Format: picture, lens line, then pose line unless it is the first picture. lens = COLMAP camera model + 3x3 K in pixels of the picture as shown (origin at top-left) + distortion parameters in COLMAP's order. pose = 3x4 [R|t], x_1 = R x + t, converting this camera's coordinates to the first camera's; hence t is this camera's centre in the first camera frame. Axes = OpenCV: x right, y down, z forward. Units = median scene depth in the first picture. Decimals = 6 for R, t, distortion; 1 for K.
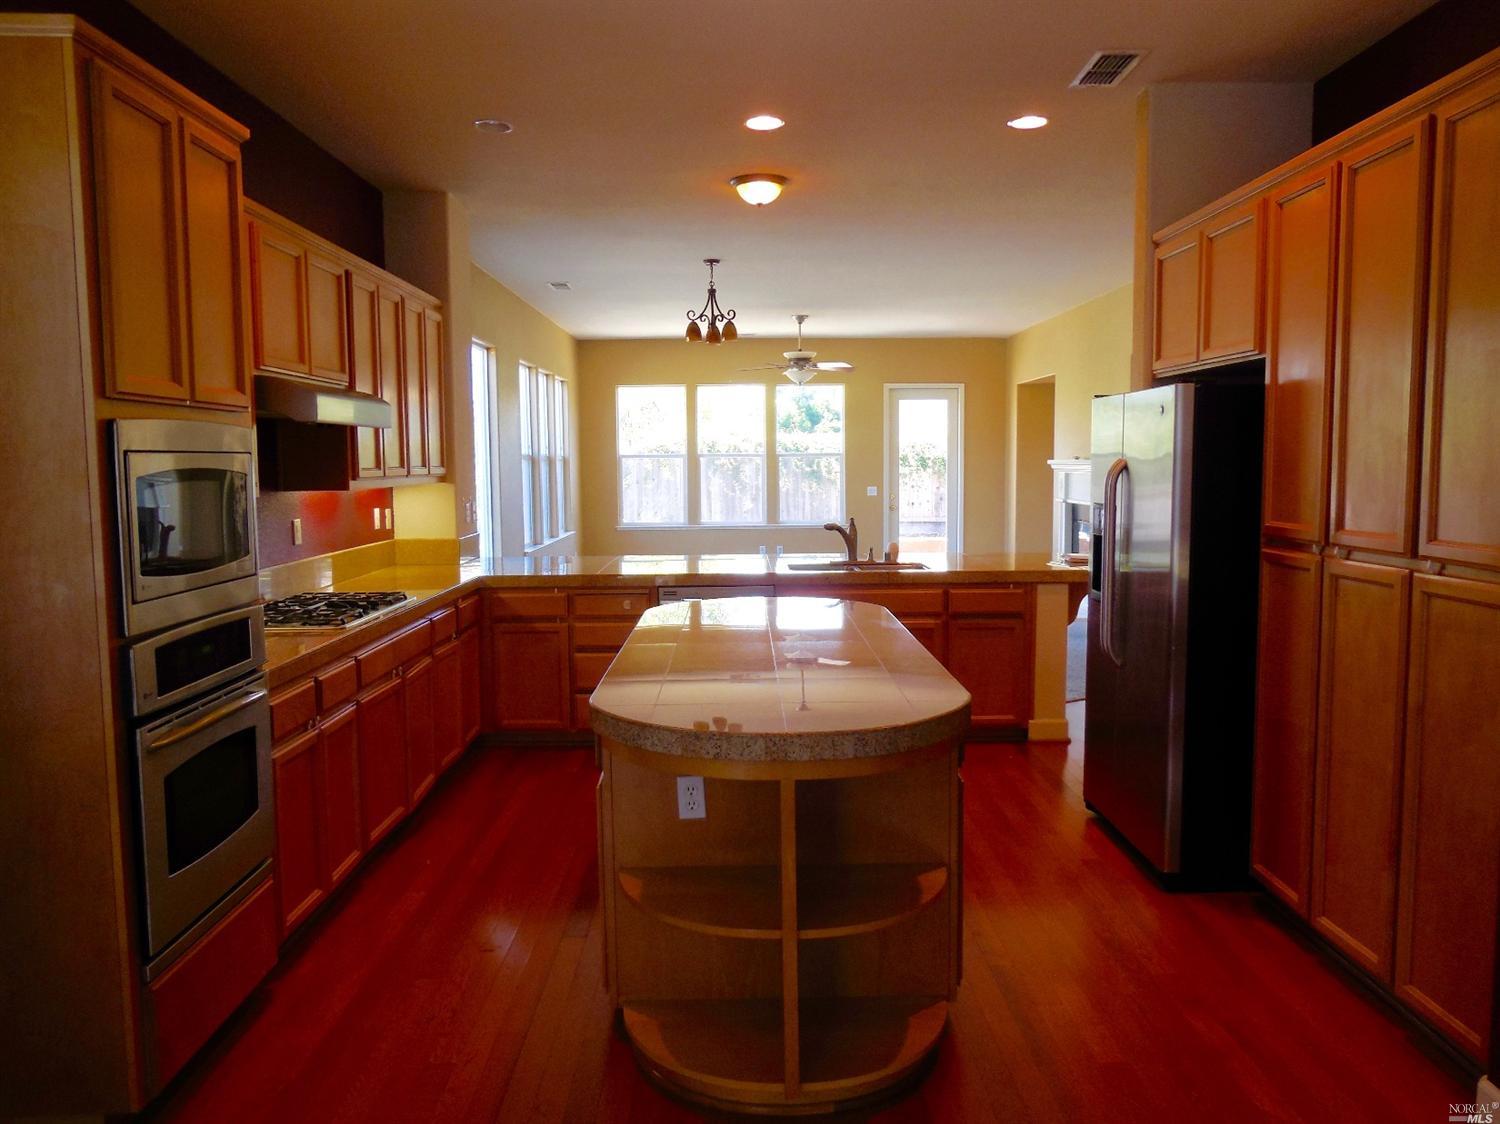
lens RADIAL K [[1128.6, 0, 750.0], [0, 1128.6, 562.0], [0, 0, 1]] dist [-0.006342, -0.005349]
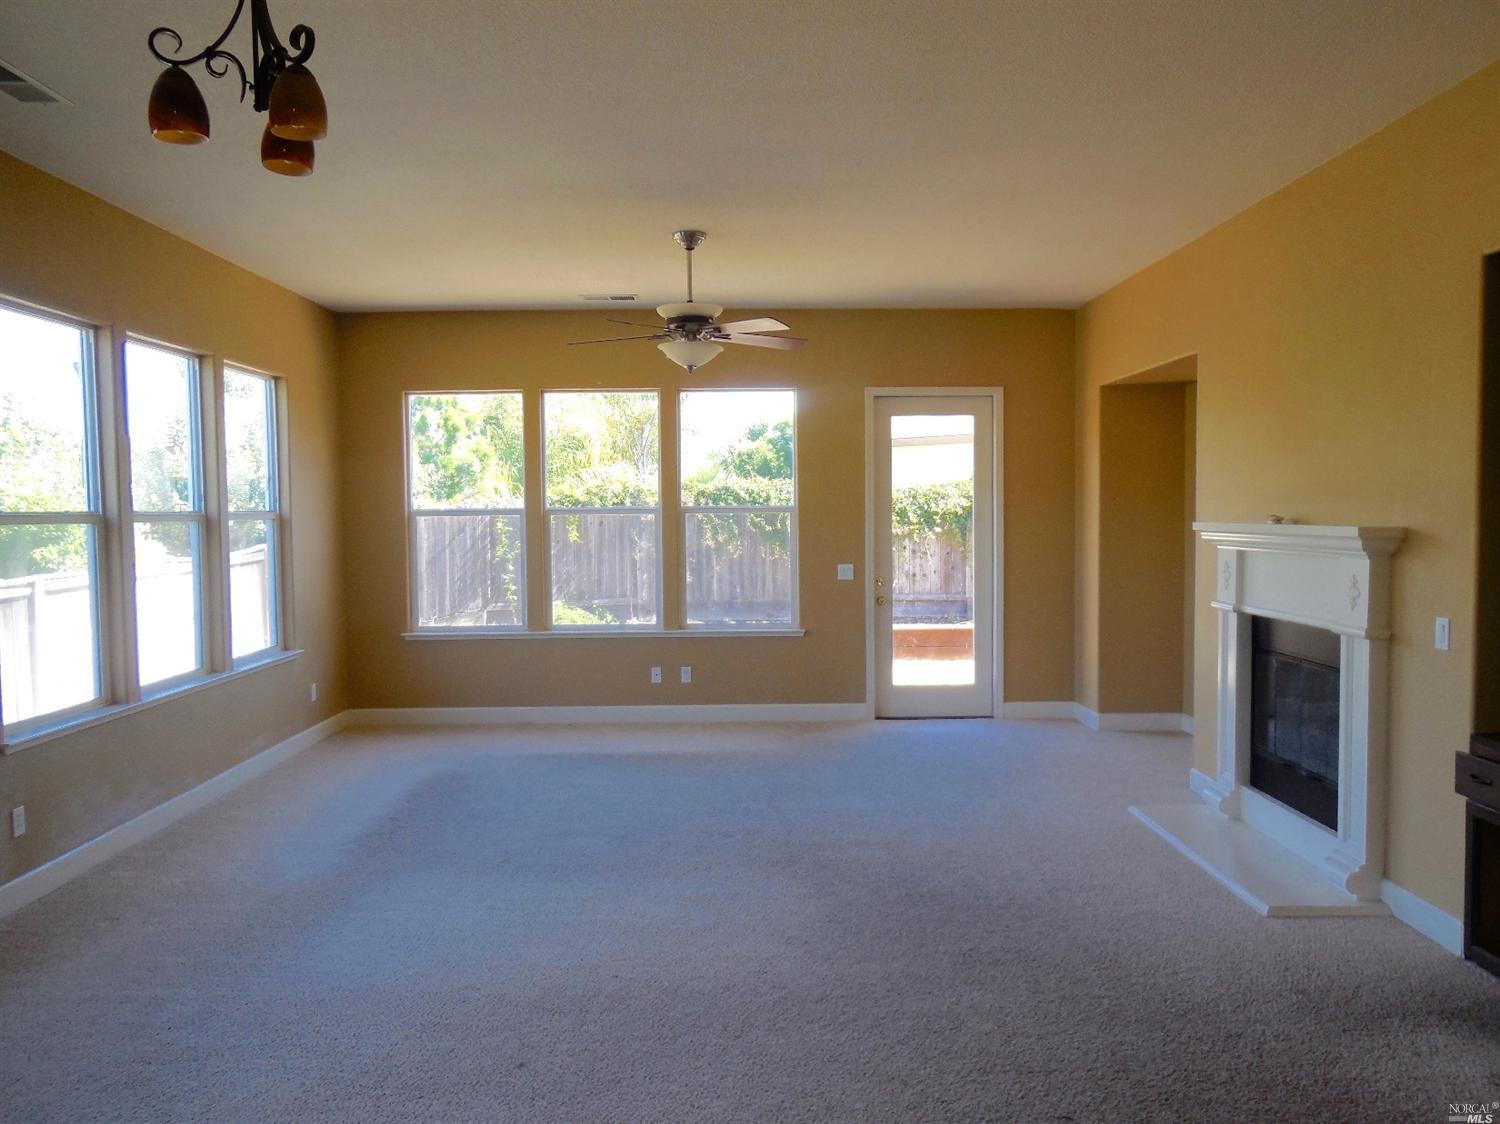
lens RADIAL K [[1128.6, 0, 750.0], [0, 1128.6, 562.0], [0, 0, 1]] dist [-0.006342, -0.005349]
pose [[1.000000, -0.000076, 0.000637, 0.059457], [0.000105, 0.998971, -0.045354, -0.042429], [-0.000633, 0.045354, 0.998971, 0.426242]]
